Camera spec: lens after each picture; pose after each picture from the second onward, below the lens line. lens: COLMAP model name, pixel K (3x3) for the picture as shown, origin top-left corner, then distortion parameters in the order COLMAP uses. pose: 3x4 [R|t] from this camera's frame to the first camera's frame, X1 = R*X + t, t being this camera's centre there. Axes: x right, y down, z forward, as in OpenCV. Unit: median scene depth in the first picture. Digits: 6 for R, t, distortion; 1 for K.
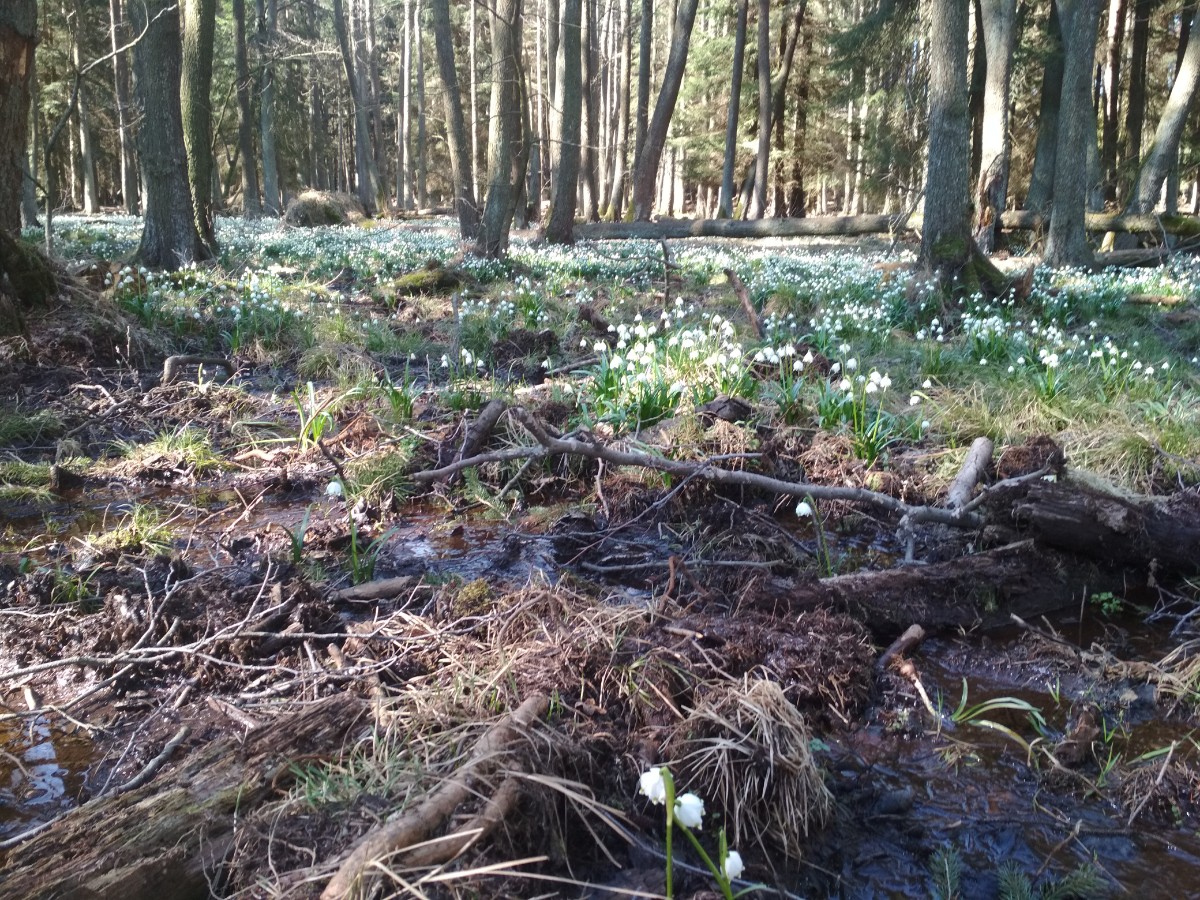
lens RADIAL K [[975.5, 0, 609.8], [0, 975.5, 449.1], [0, 0, 1]] dist [-0.000759, -0.054912]
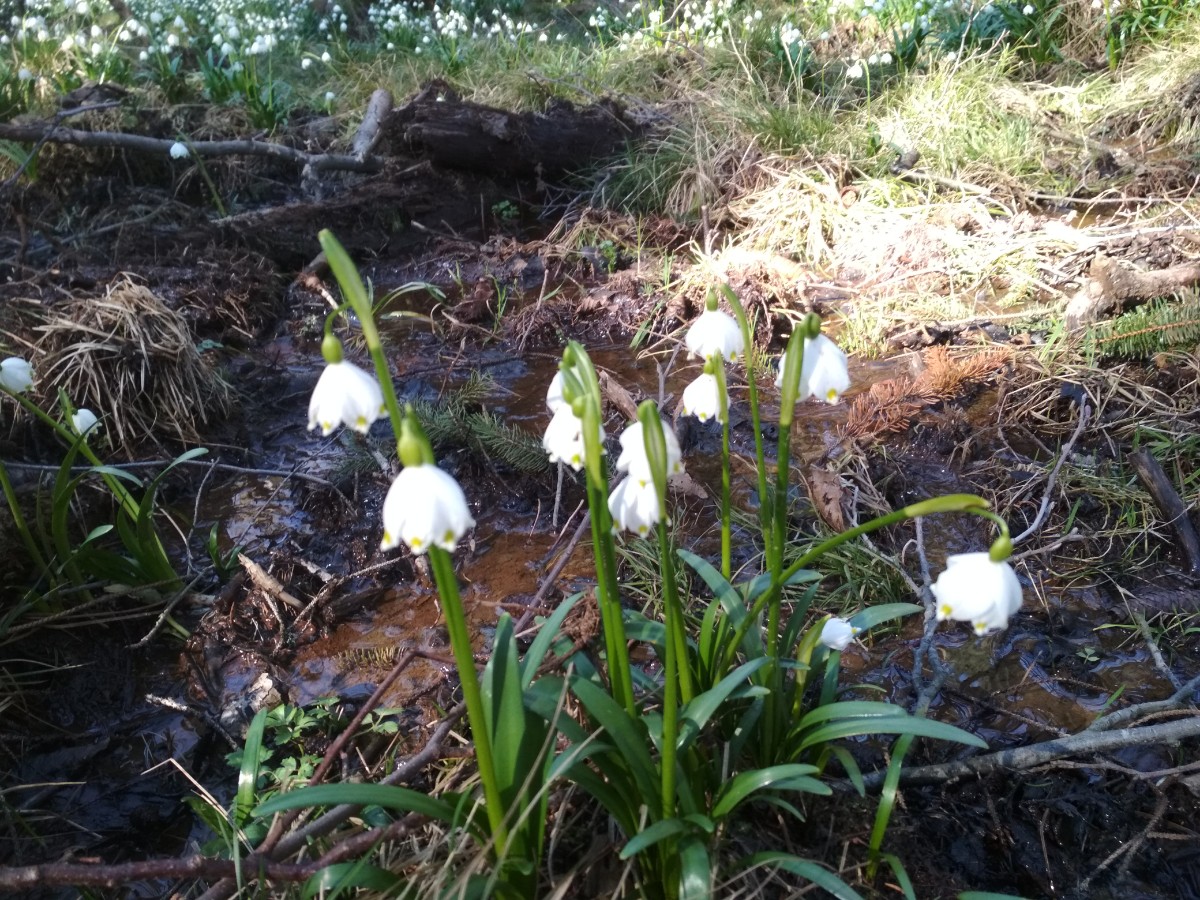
lens RADIAL K [[975.5, 0, 609.8], [0, 975.5, 449.1], [0, 0, 1]] dist [-0.000759, -0.054912]
pose [[0.861361, -0.249435, 0.442537, 0.089378], [0.150499, 0.957342, 0.246669, 0.191335], [-0.485187, -0.145870, 0.862158, -0.008579]]
